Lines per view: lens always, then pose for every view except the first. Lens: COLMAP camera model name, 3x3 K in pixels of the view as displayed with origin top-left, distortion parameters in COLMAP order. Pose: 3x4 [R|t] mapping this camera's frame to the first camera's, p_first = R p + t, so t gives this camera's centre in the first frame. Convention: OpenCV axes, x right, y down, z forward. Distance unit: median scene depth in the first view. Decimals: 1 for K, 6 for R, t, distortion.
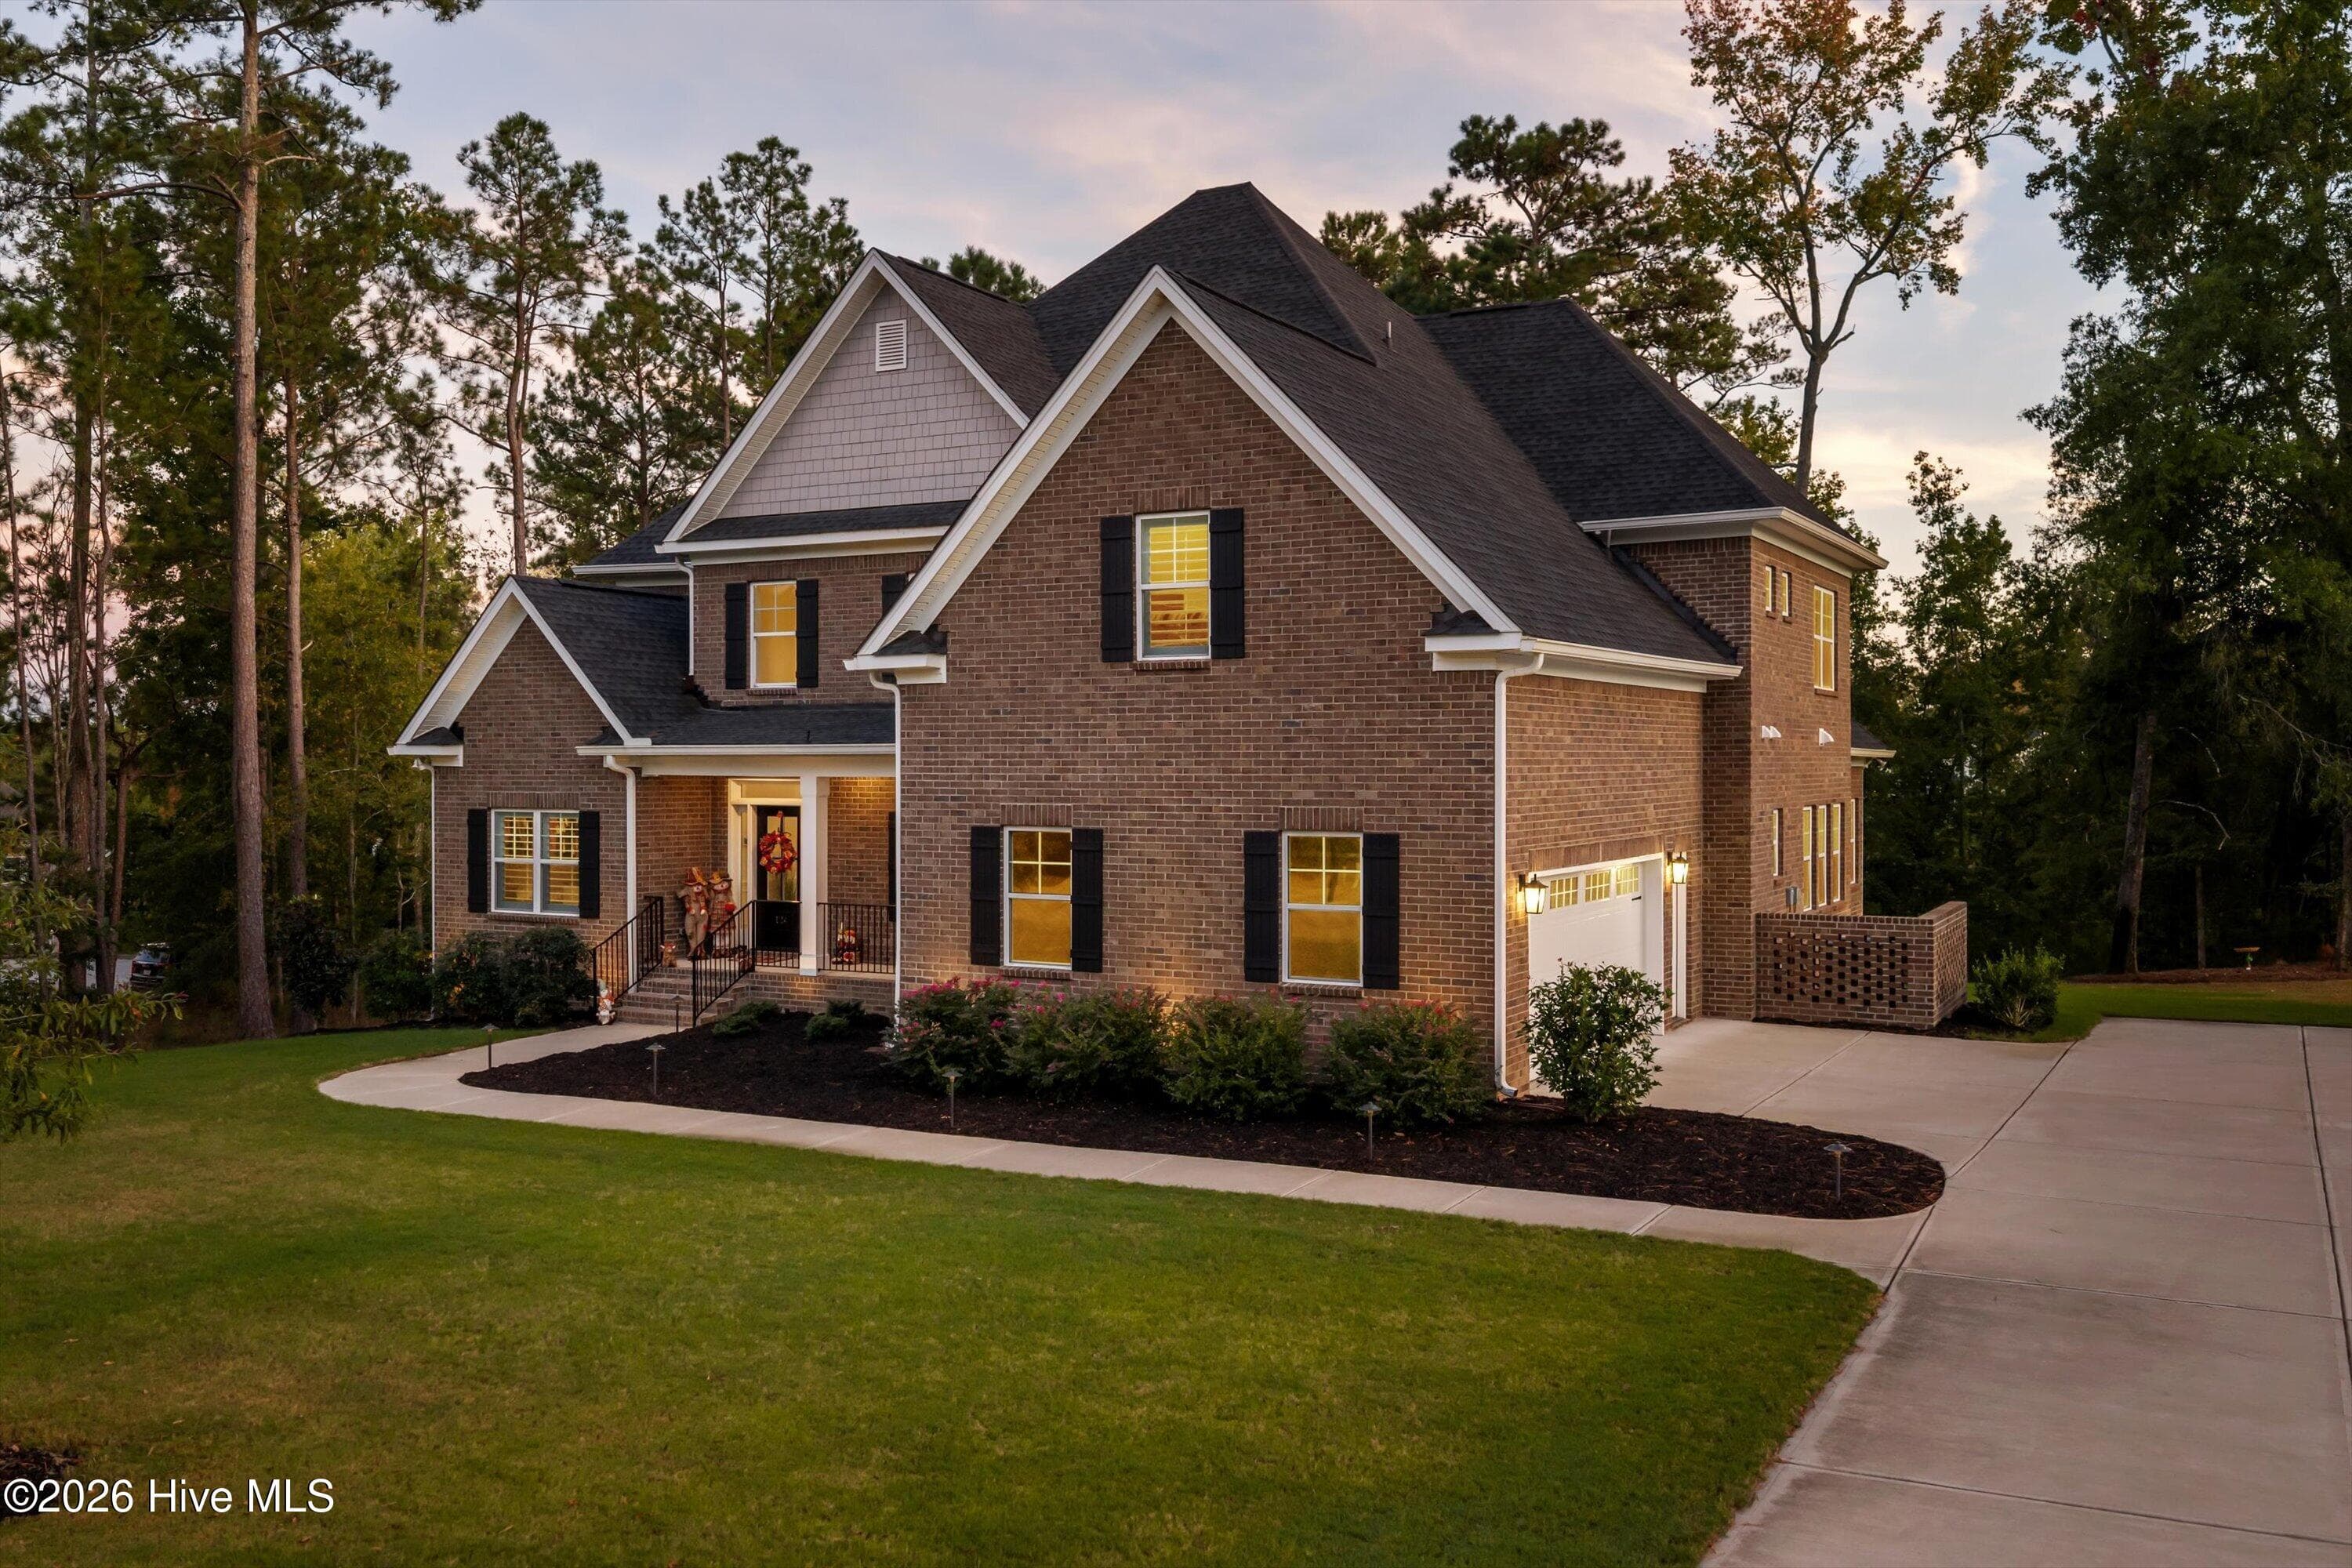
lens RADIAL K [[1971.9, 0, 1184.5], [0, 1971.9, 781.4], [0, 0, 1]] dist [0.007070, -0.012528]
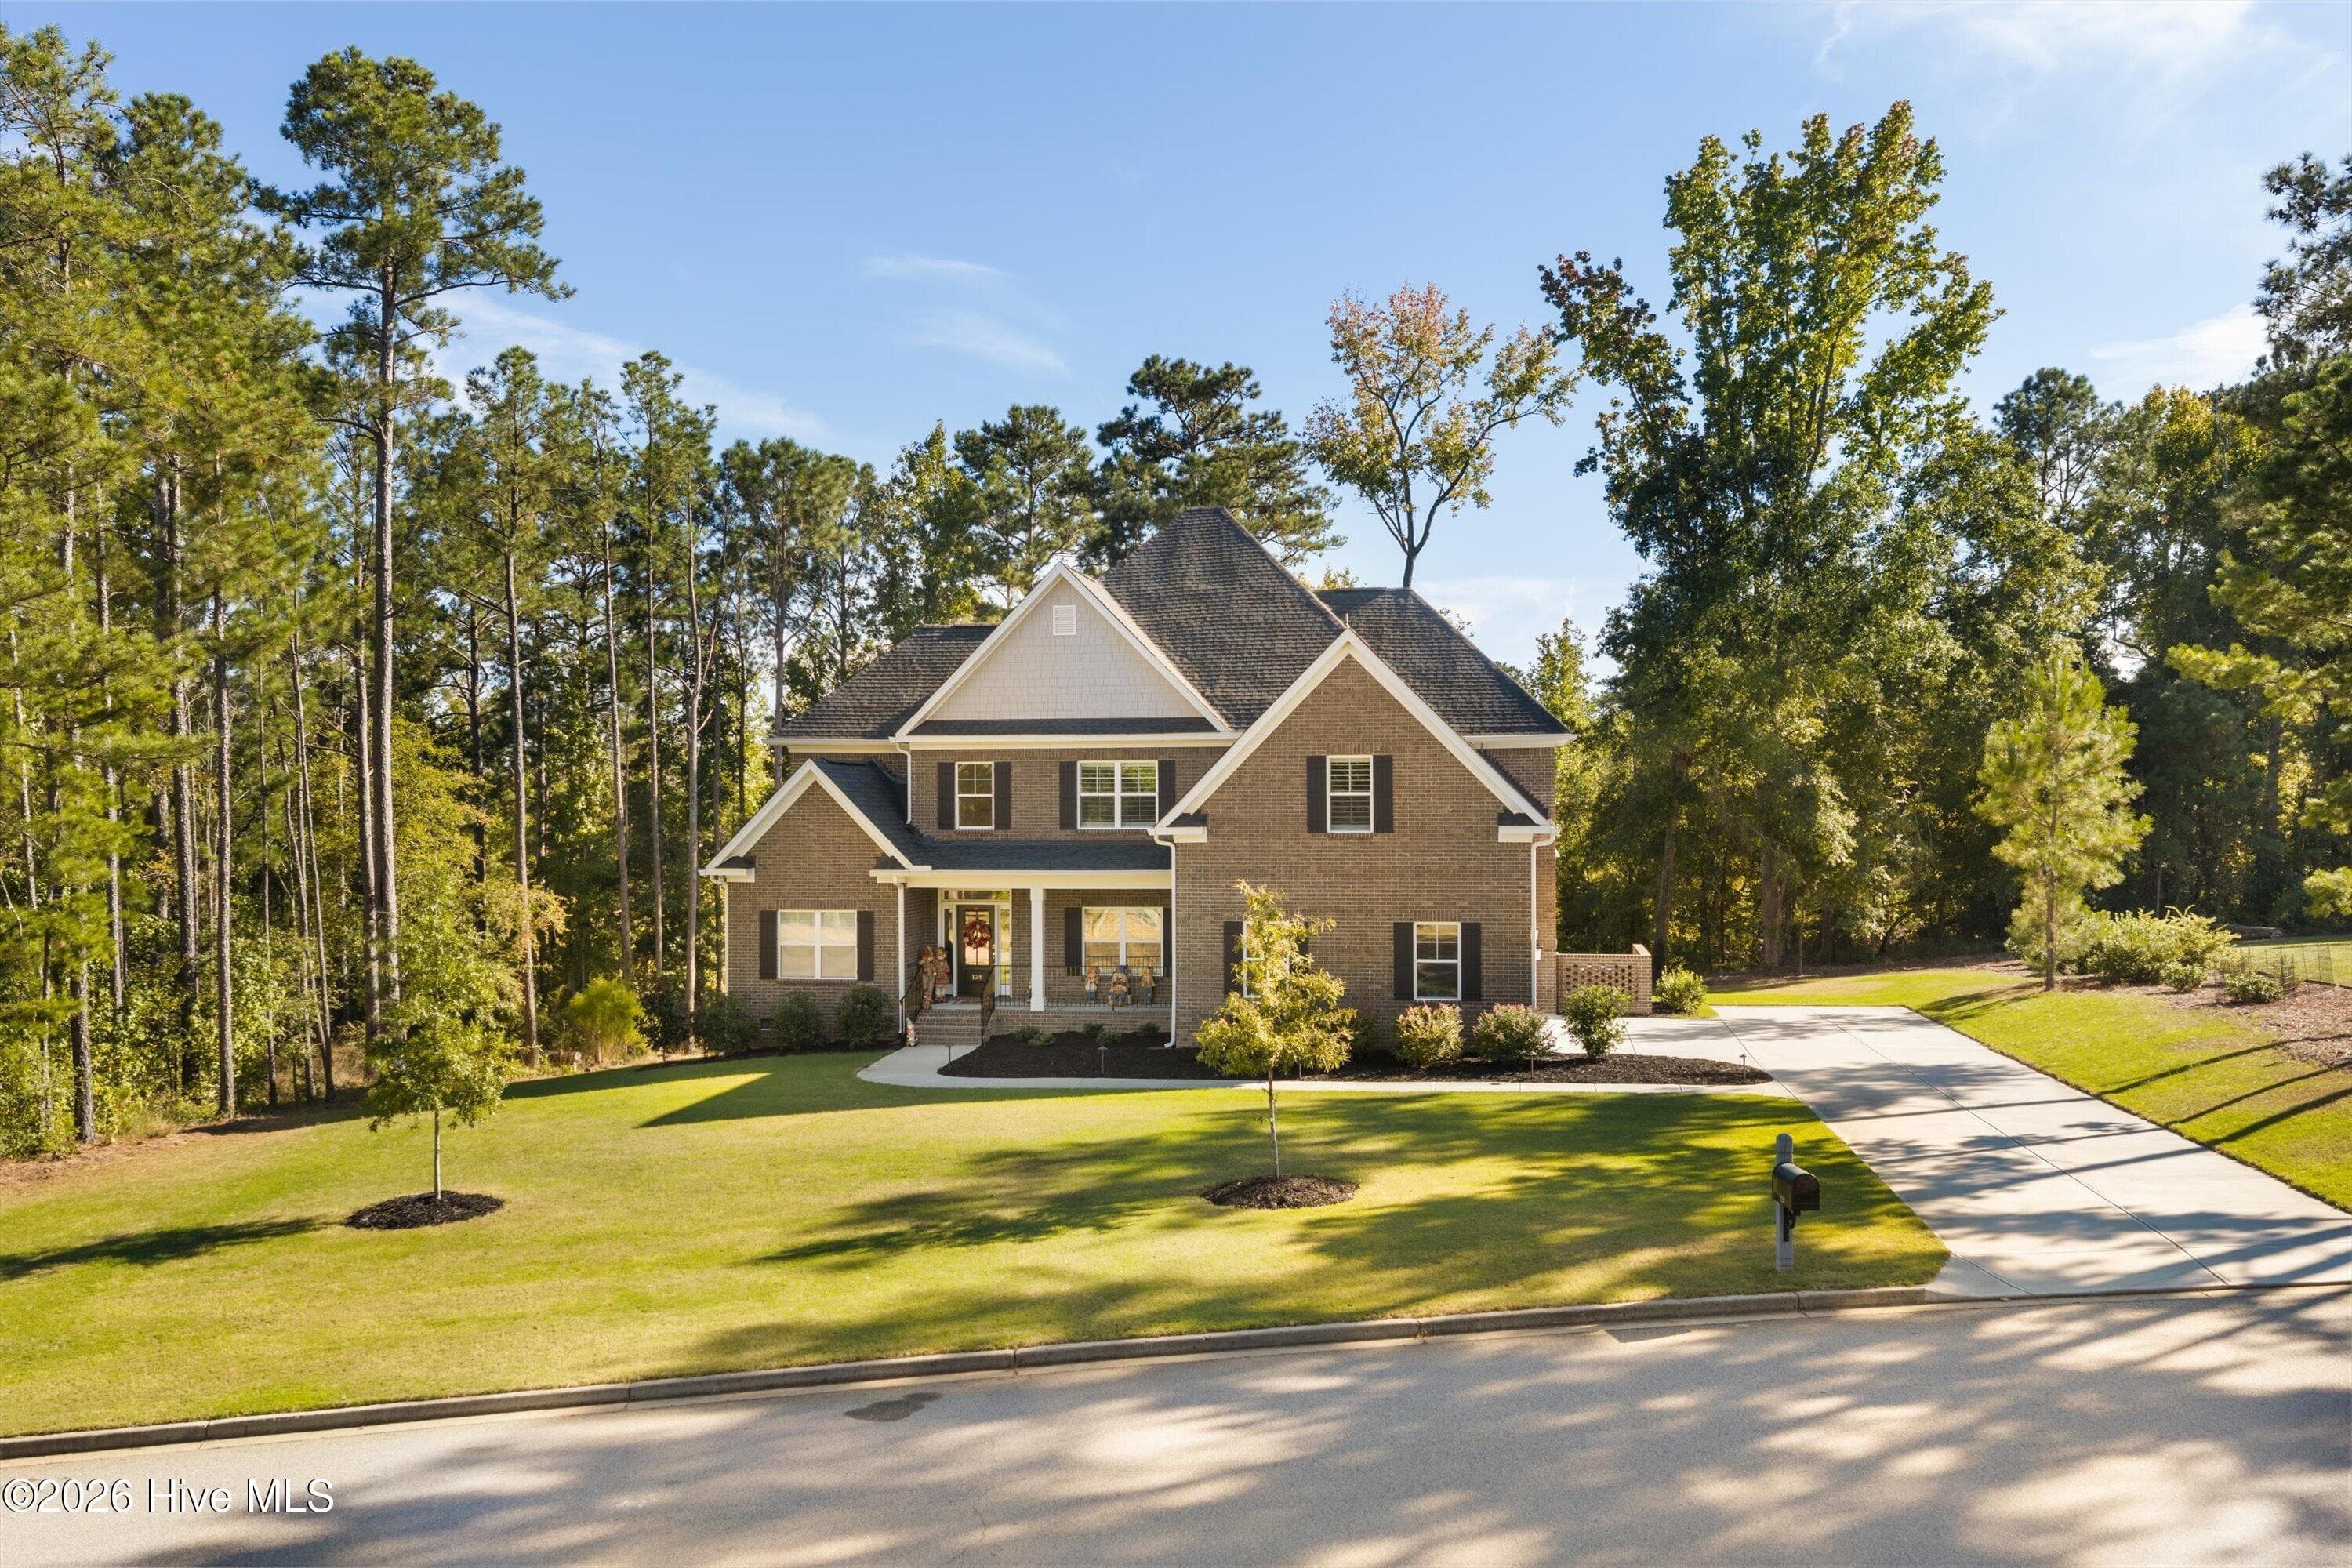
lens RADIAL K [[1971.9, 0, 1184.9], [0, 1971.9, 795.3], [0, 0, 1]] dist [0.007070, -0.012528]
pose [[0.944965, -0.004519, 0.327141, -0.571242], [0.007954, 0.999926, -0.009163, -0.059974], [-0.327076, 0.011261, 0.944931, -0.546872]]
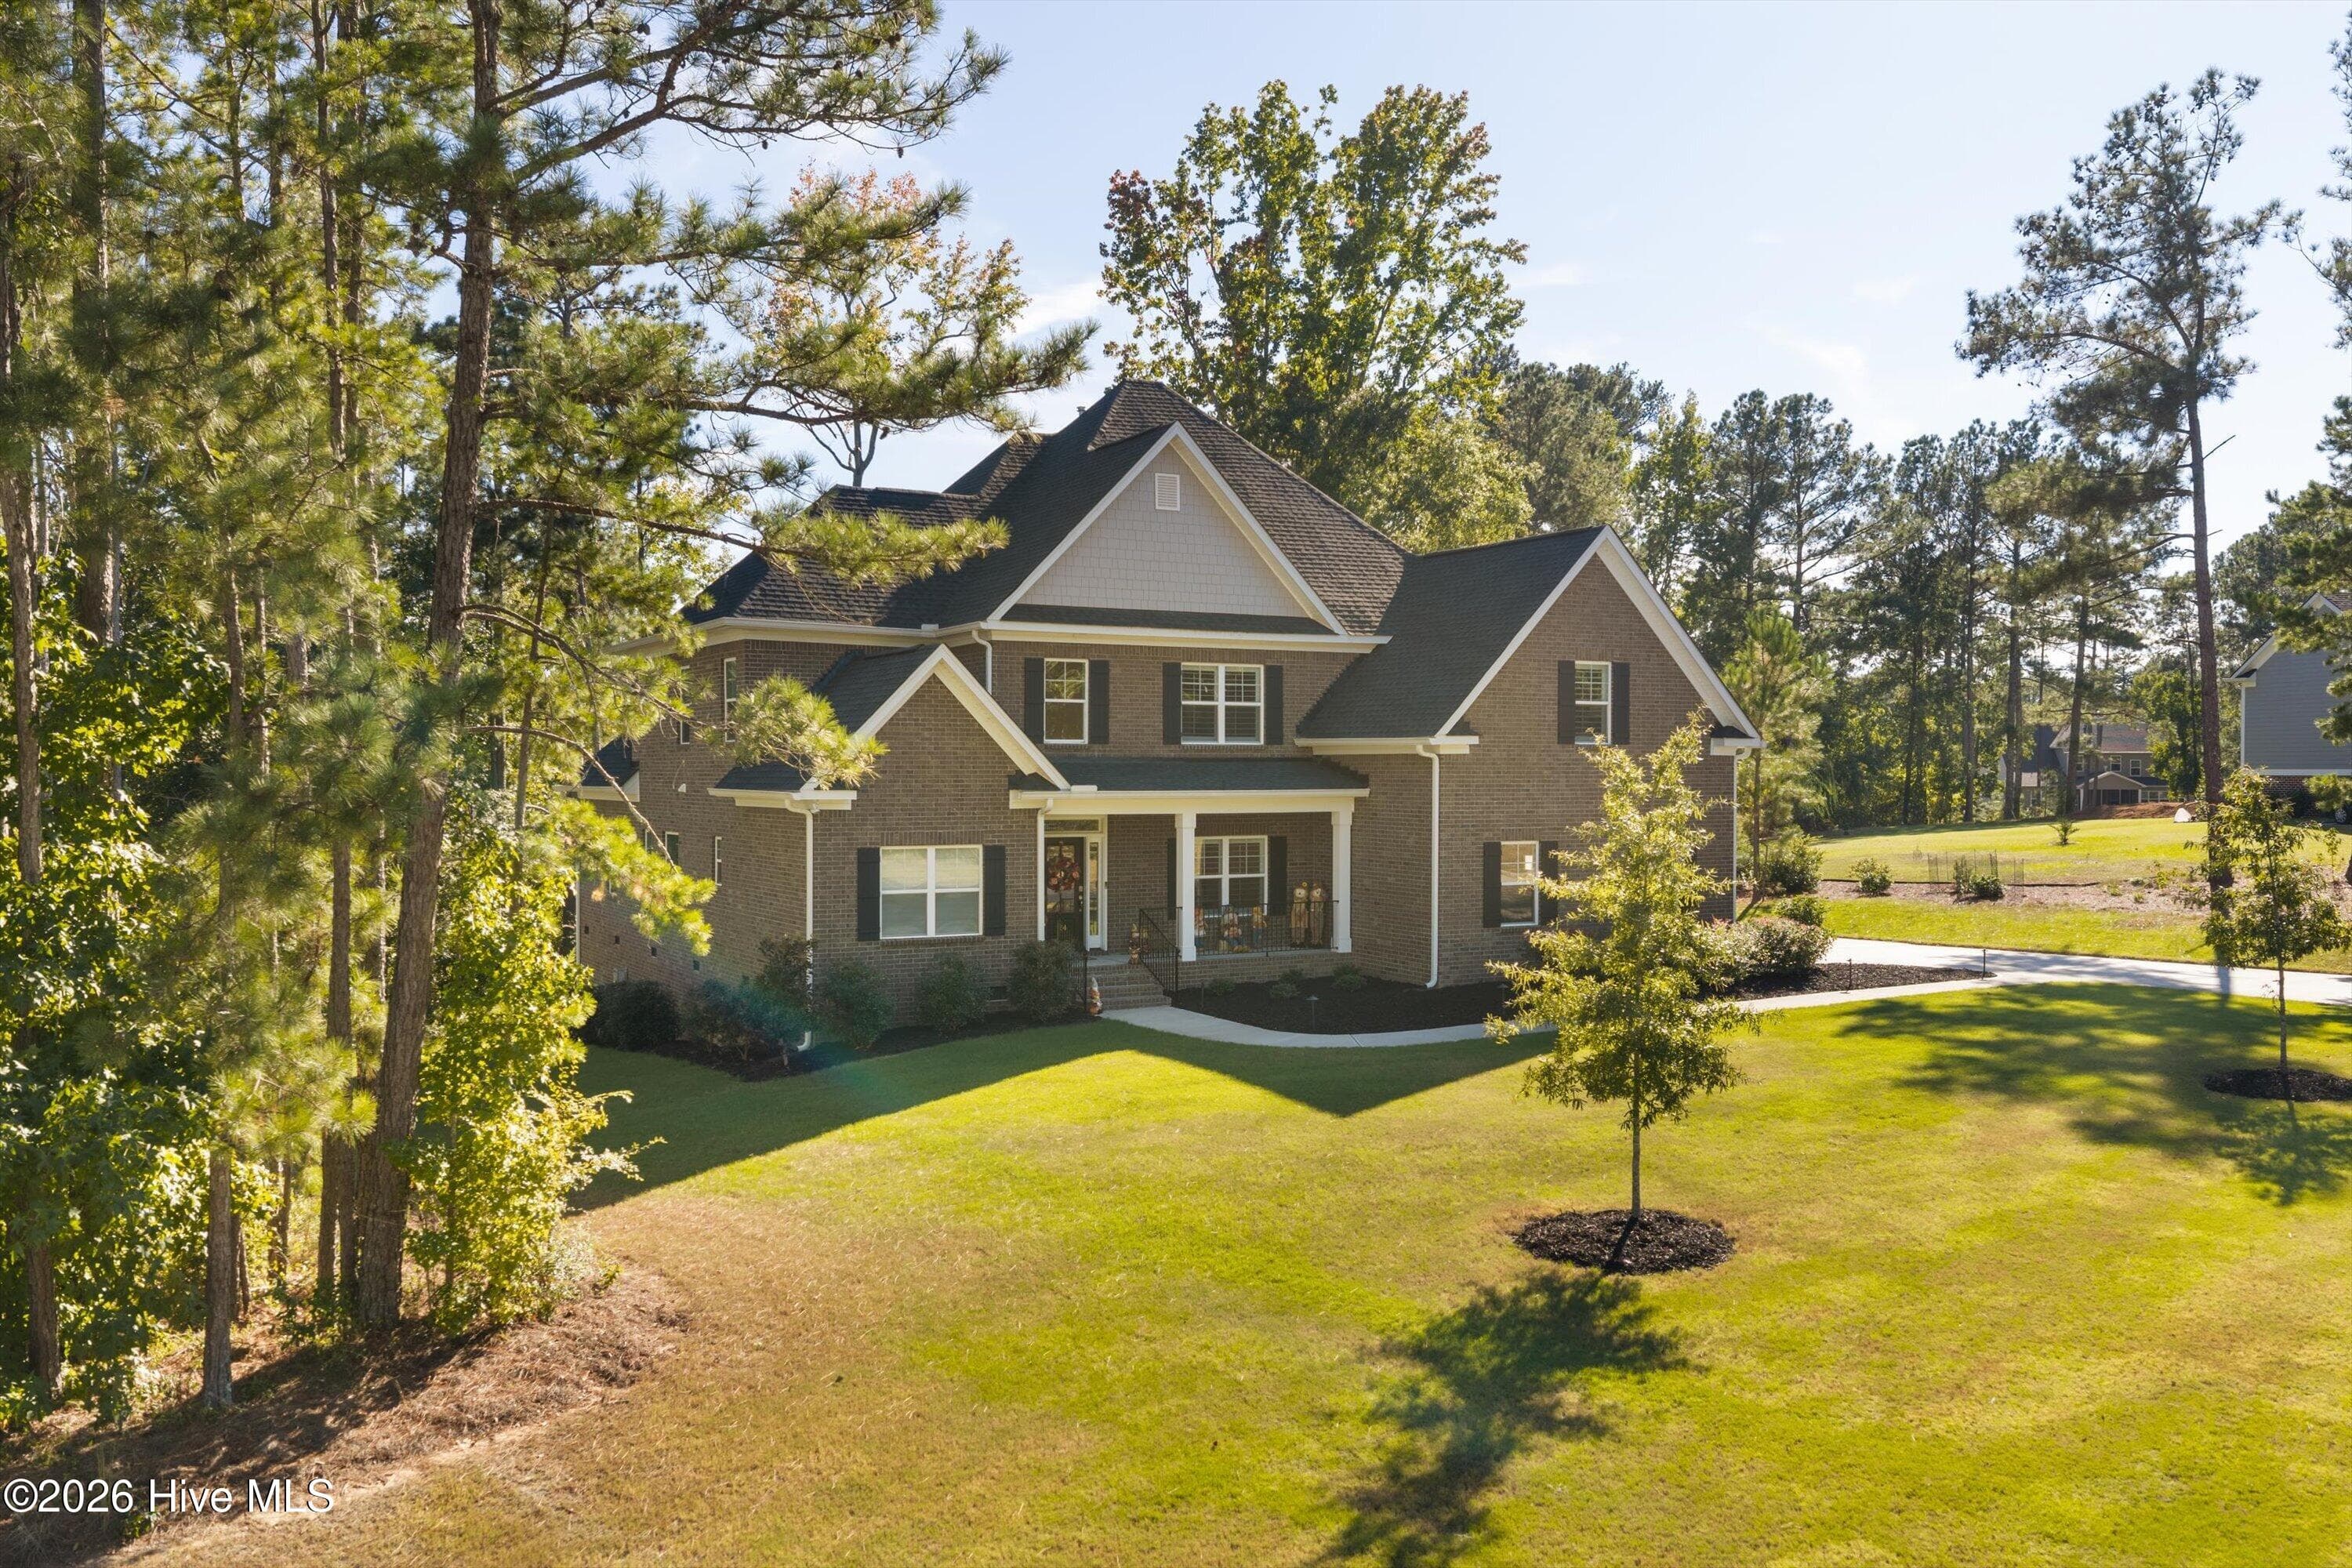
lens RADIAL K [[1971.9, 0, 1191.2], [0, 1971.9, 789.3], [0, 0, 1]] dist [0.007070, -0.012528]
pose [[0.525562, -0.007143, 0.850726, -1.254143], [0.007216, 0.999966, 0.003938, -0.022786], [-0.850725, 0.004069, 0.525595, 0.274029]]
